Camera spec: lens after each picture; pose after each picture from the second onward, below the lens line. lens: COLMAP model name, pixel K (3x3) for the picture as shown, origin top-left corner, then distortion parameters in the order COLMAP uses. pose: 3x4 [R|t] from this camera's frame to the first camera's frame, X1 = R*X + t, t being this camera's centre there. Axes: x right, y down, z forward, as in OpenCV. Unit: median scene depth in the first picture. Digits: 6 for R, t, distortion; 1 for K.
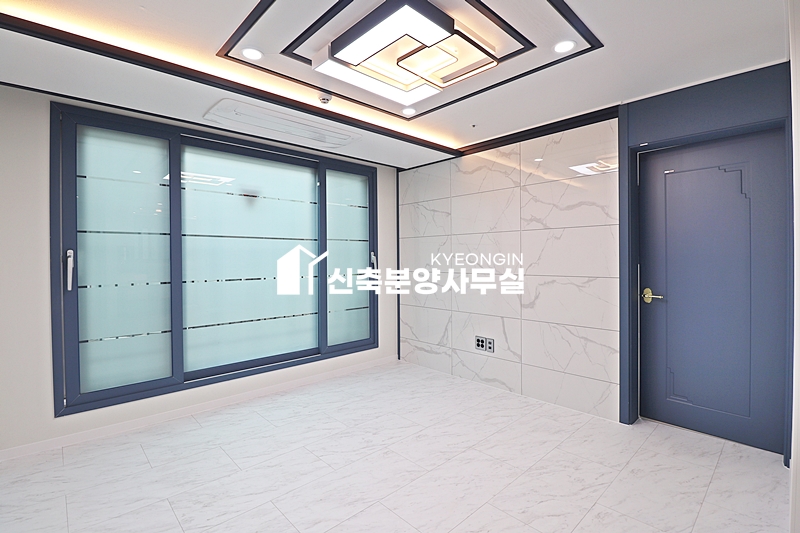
lens RADIAL K [[370.8, 0, 400.2], [0, 370.8, 266.1], [0, 0, 1]] dist [0.000376, -0.012272]
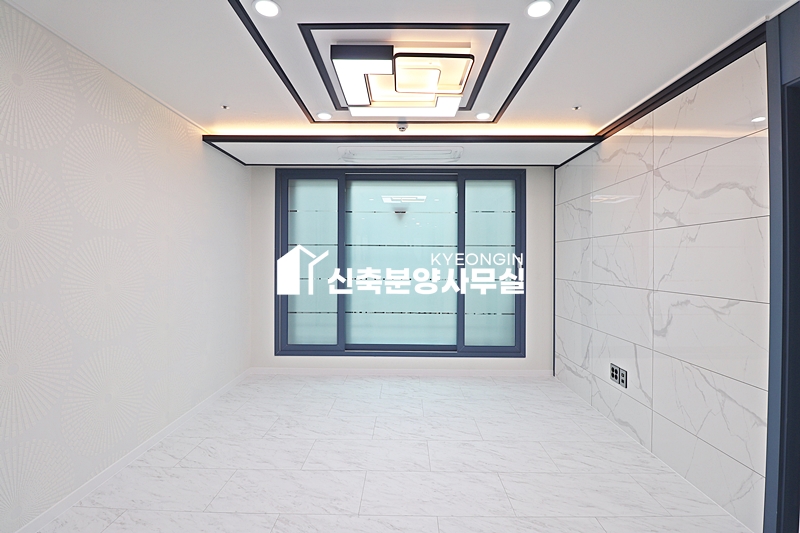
lens RADIAL K [[370.8, 0, 398.9], [0, 370.8, 258.1], [0, 0, 1]] dist [0.000376, -0.012272]
pose [[0.716432, 0.005921, -0.697632, 0.510399], [-0.022622, 0.999635, -0.014748, -0.017877], [0.697290, 0.026348, 0.716305, 0.124423]]
